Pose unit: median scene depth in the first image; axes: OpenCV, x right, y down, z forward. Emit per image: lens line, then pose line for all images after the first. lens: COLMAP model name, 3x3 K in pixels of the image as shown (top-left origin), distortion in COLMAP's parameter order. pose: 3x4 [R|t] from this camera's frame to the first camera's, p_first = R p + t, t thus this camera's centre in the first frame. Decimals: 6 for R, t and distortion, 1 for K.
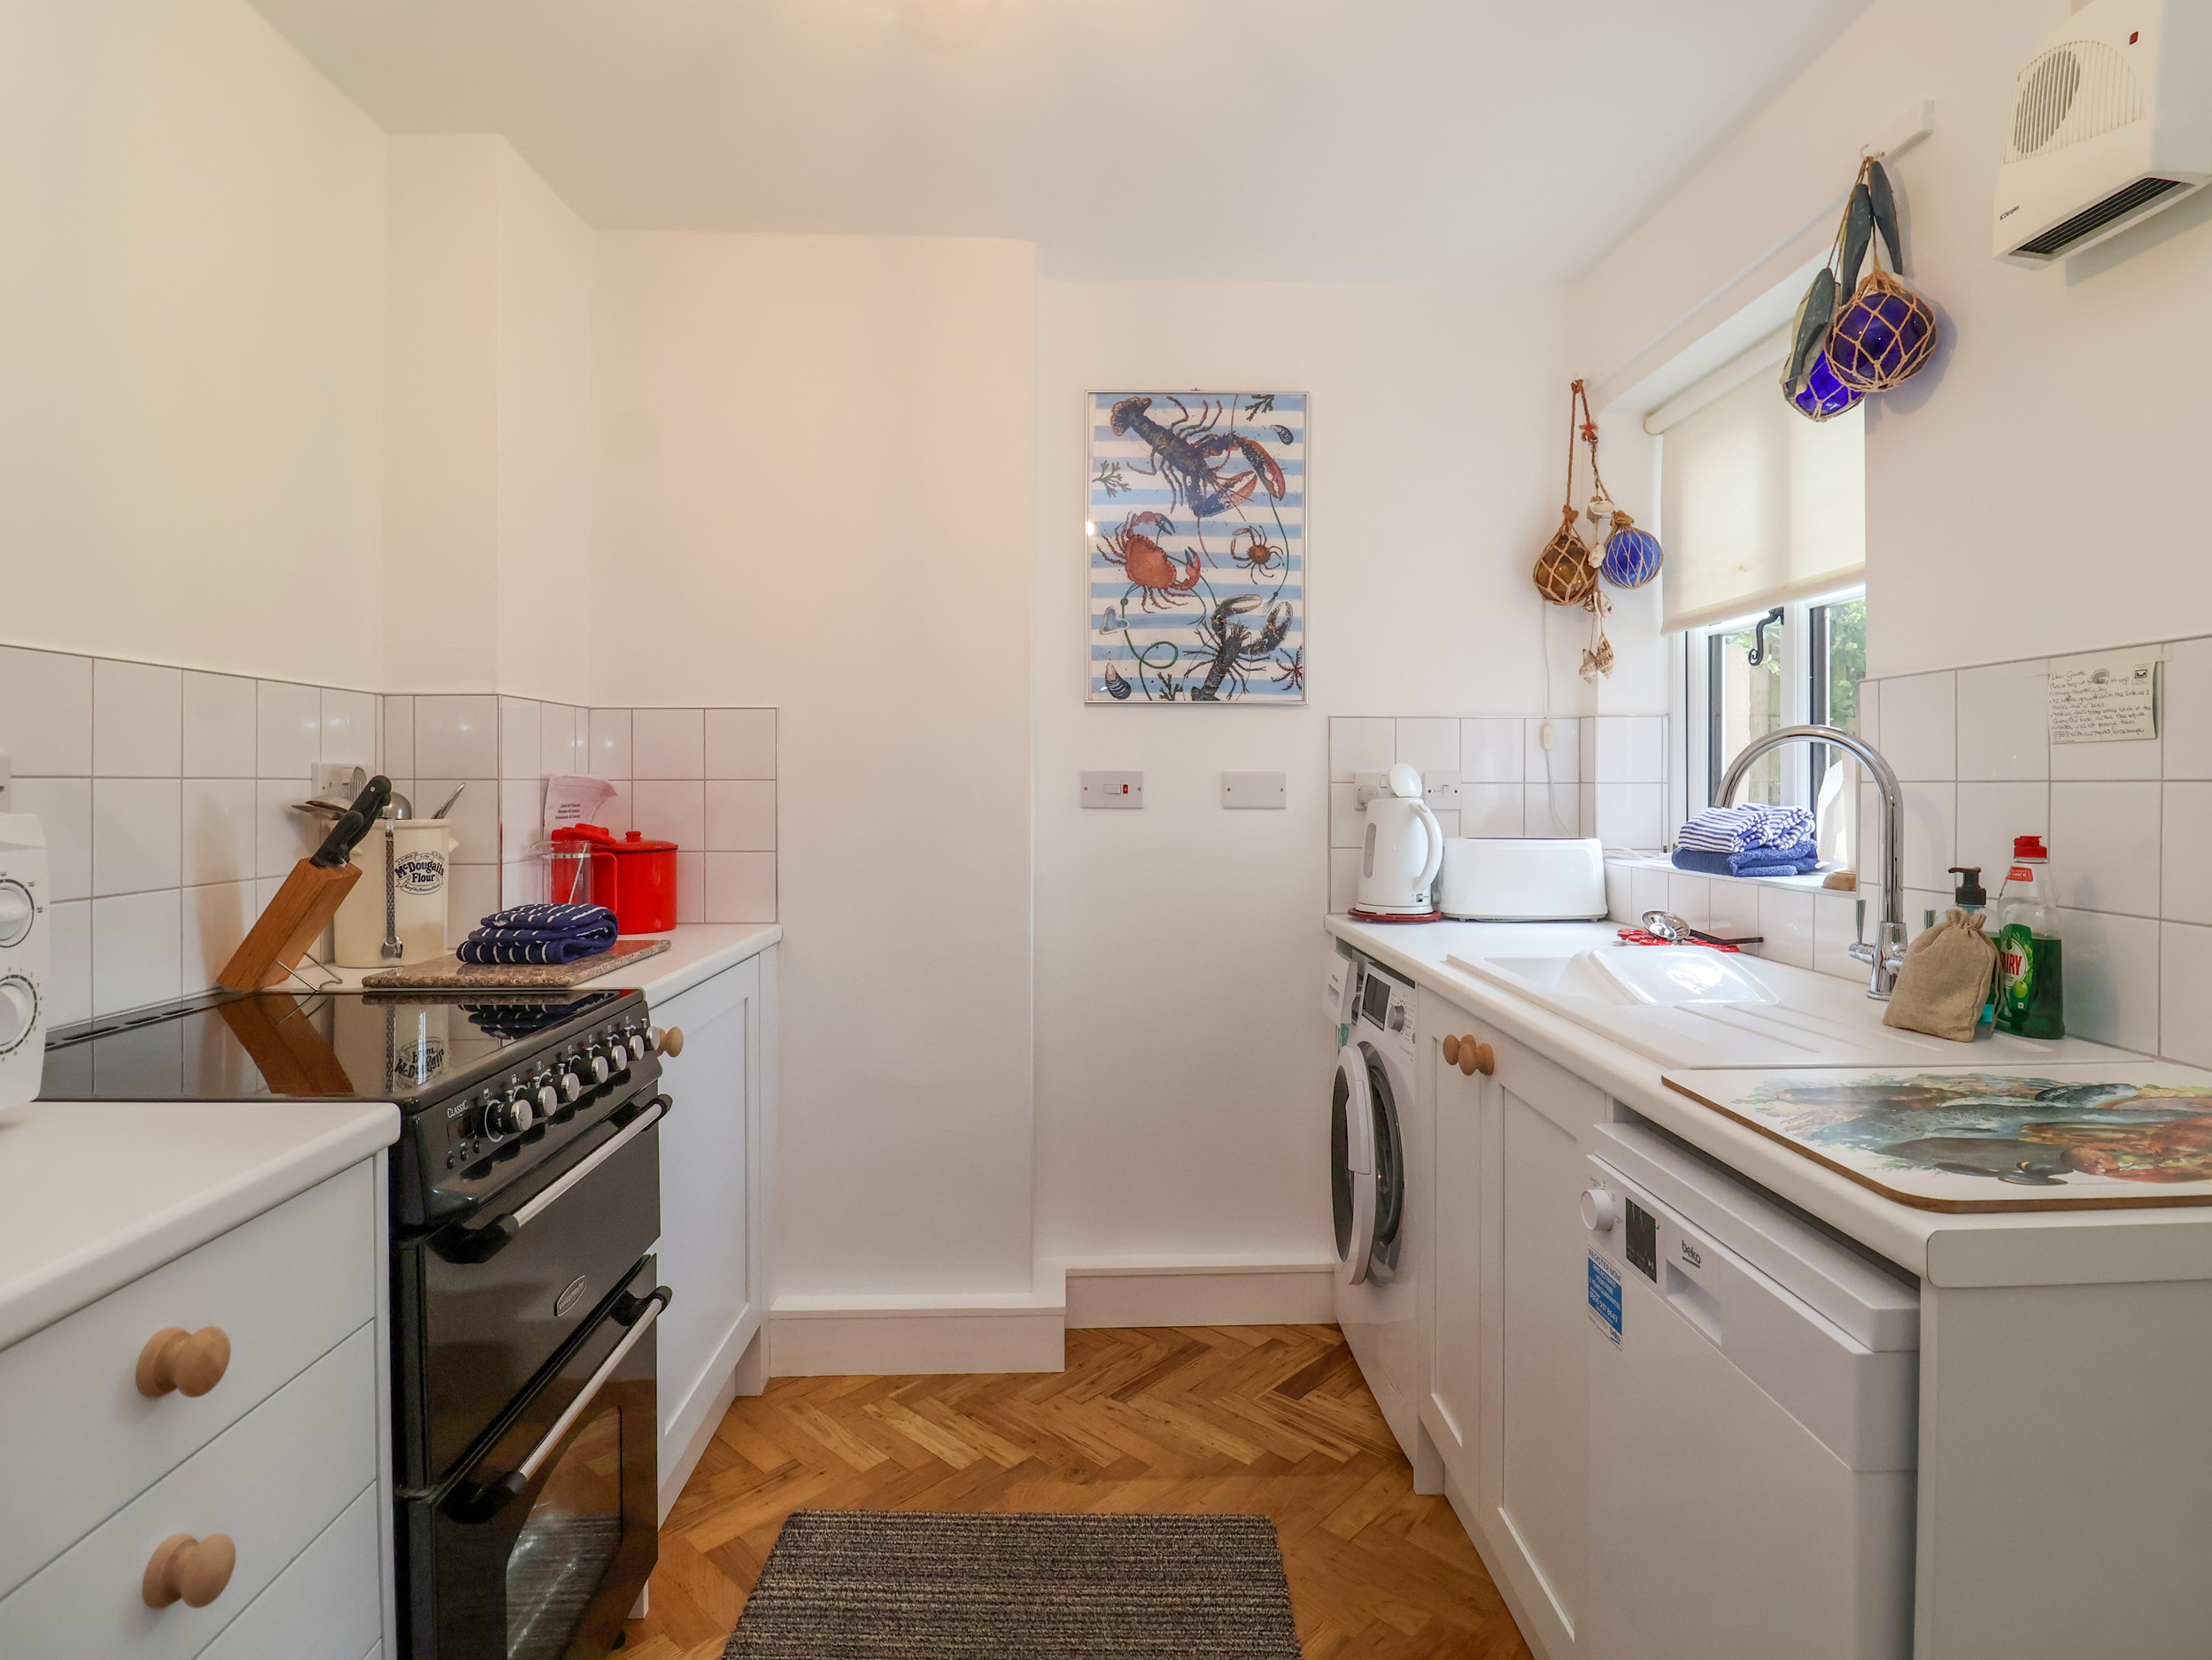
lens RADIAL K [[1151.0, 0, 1101.3], [0, 1151.0, 823.4], [0, 0, 1]] dist [-0.004616, -0.001729]
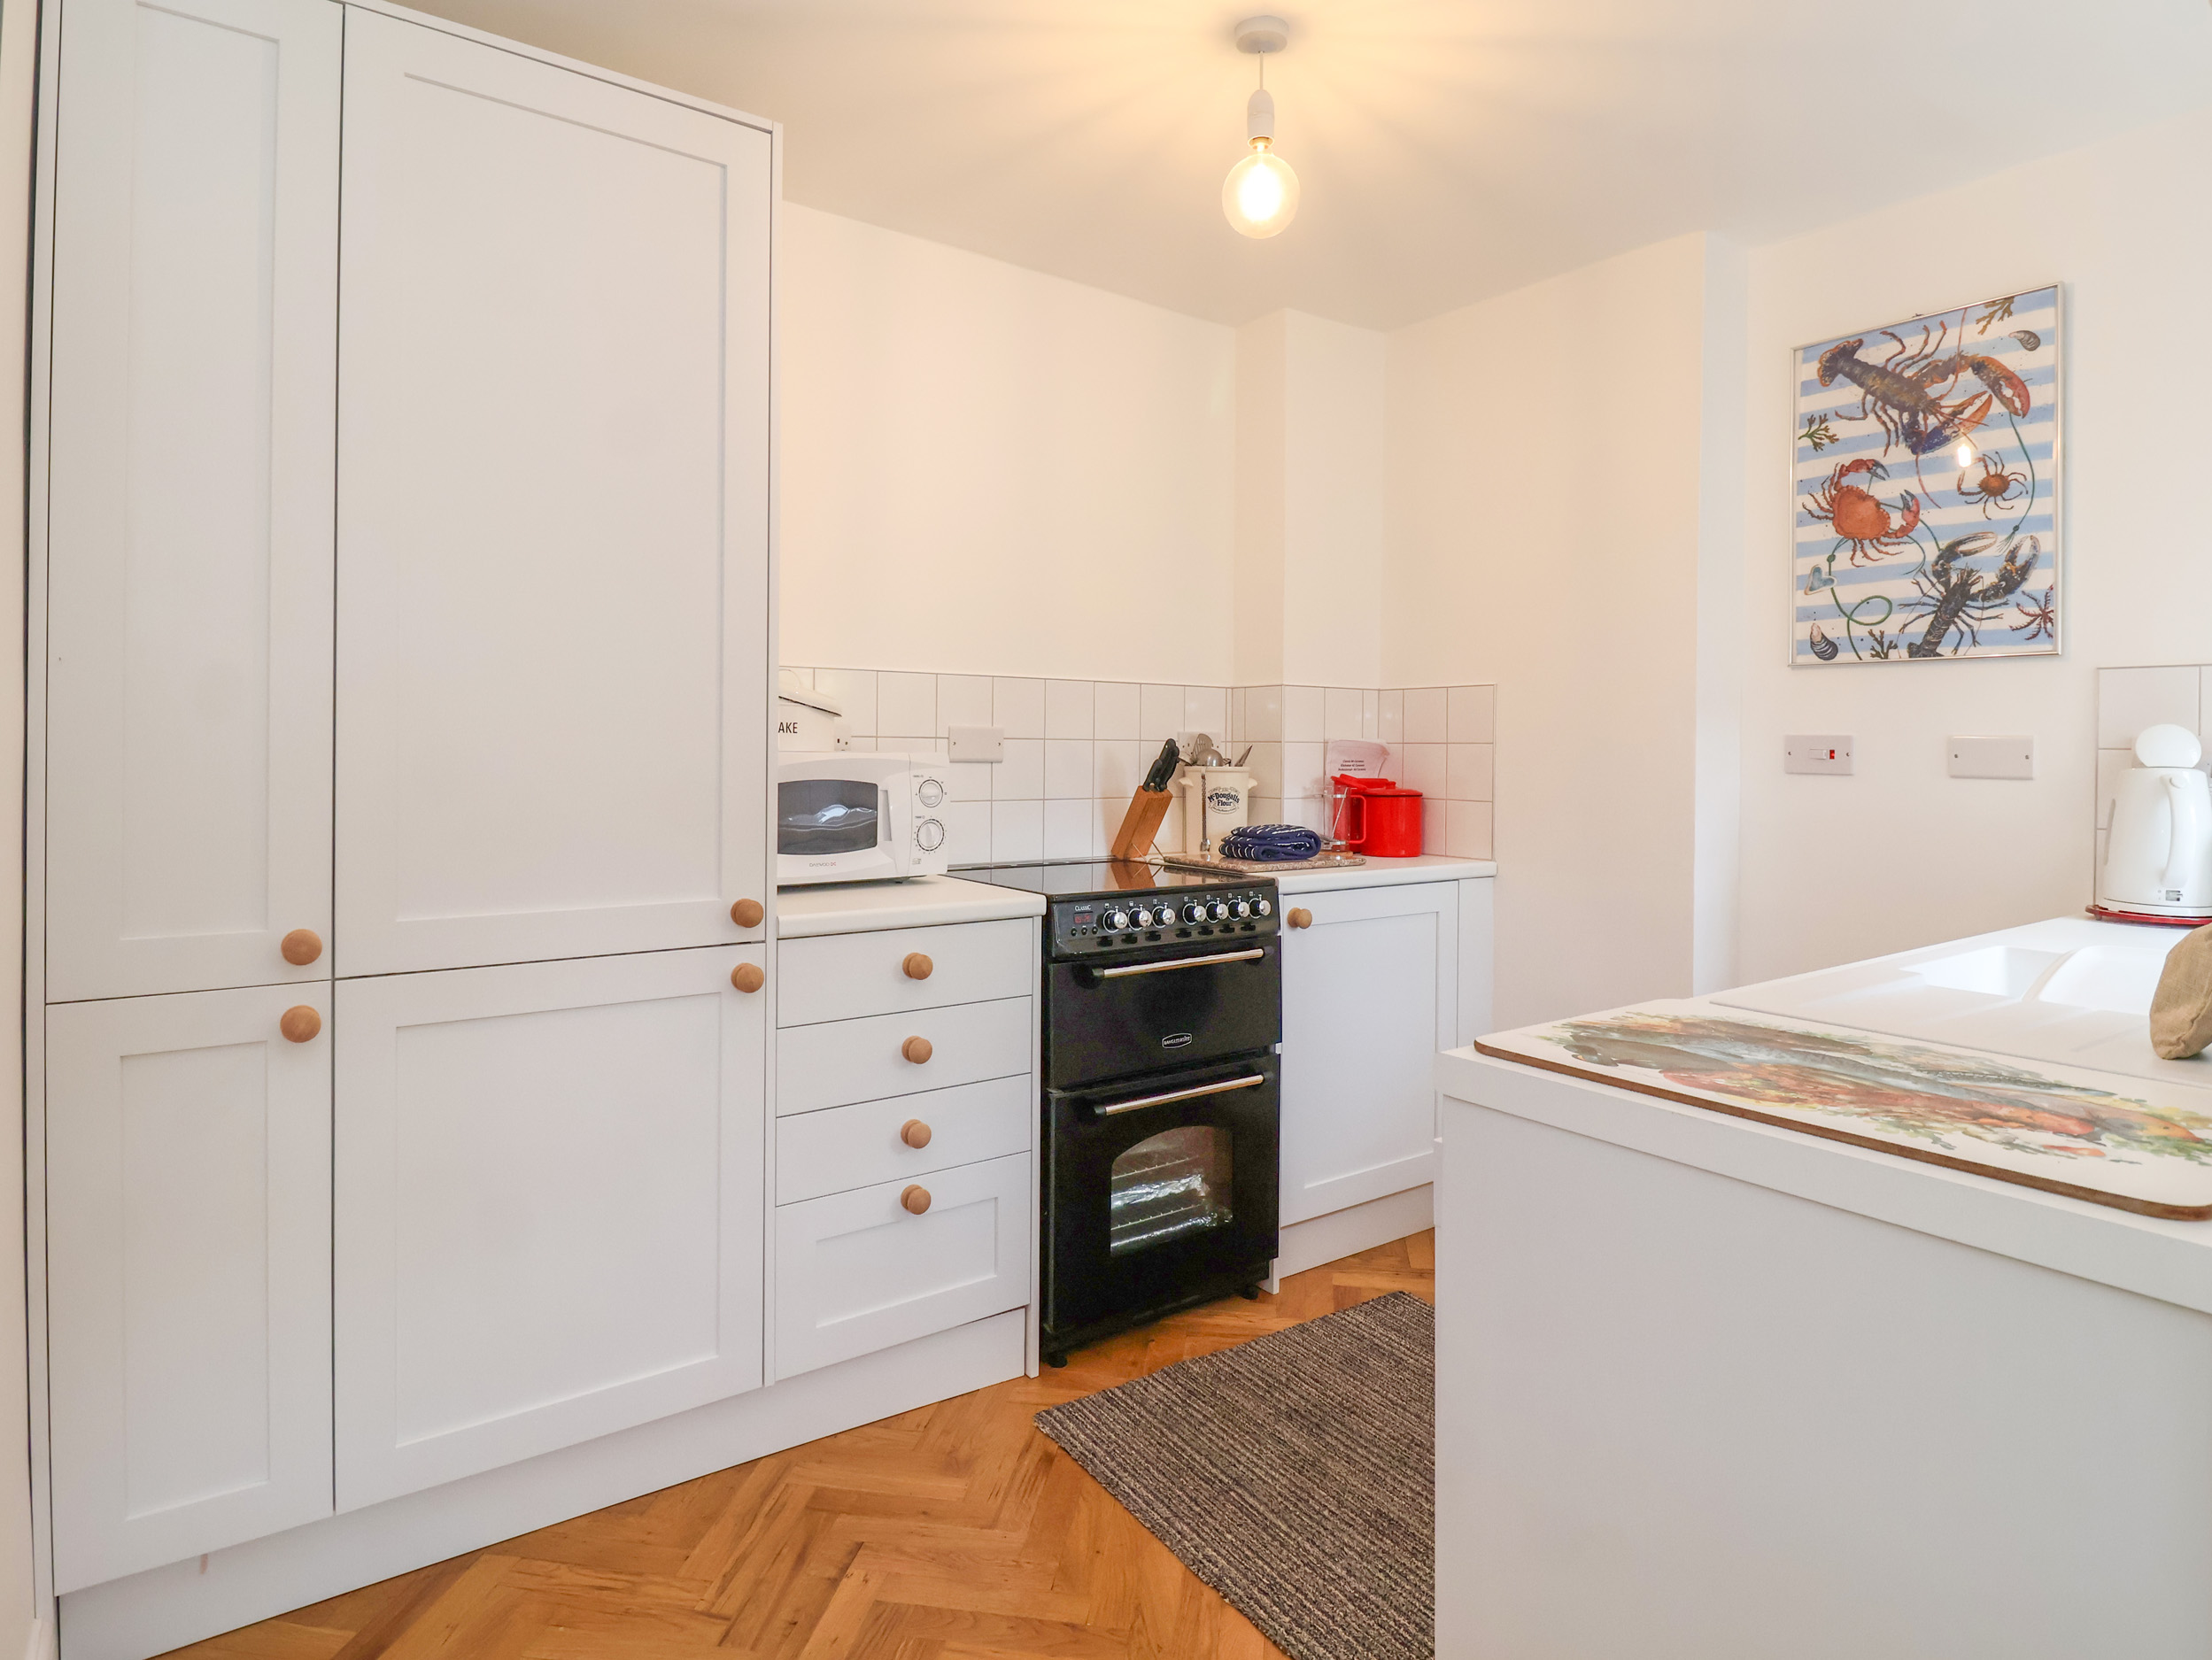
lens RADIAL K [[1179.3, 0, 1104.9], [0, 1179.3, 827.1], [0, 0, 1]] dist [-0.024454, -0.002391]
pose [[0.562625, 0.060352, -0.824507, 0.497507], [-0.036312, 0.998173, 0.048285, 0.005629], [0.825915, 0.002773, 0.563788, -0.045007]]
